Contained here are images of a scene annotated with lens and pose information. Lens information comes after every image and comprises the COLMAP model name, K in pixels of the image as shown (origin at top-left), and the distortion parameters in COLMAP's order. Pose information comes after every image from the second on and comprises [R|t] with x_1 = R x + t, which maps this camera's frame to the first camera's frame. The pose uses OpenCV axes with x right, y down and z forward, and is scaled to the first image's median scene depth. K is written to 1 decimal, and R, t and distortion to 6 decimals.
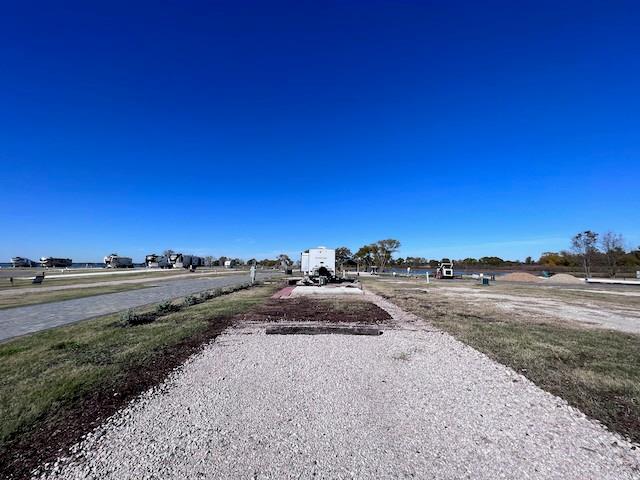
lens RADIAL K [[256.2, 0, 319.7], [0, 256.2, 238.8], [0, 0, 1]] dist [-0.002213, -0.000135]
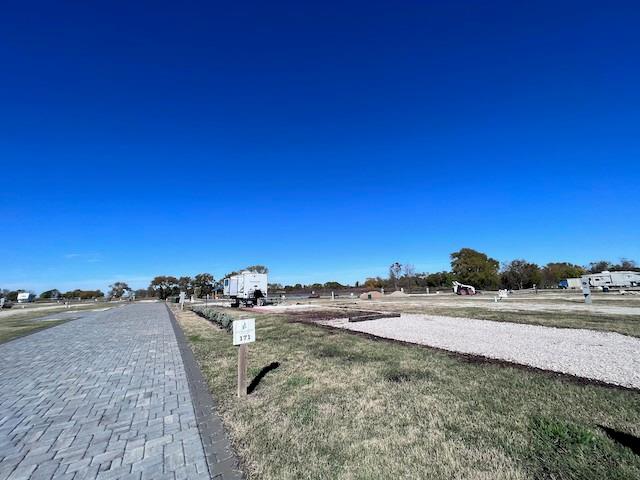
lens RADIAL K [[256.2, 0, 319.7], [0, 256.2, 238.8], [0, 0, 1]] dist [-0.002213, -0.000135]
pose [[0.818658, 0.083712, 0.568147, -0.120853], [-0.022244, 0.993199, -0.114288, 0.006638], [-0.573850, 0.080925, 0.814952, 0.009917]]
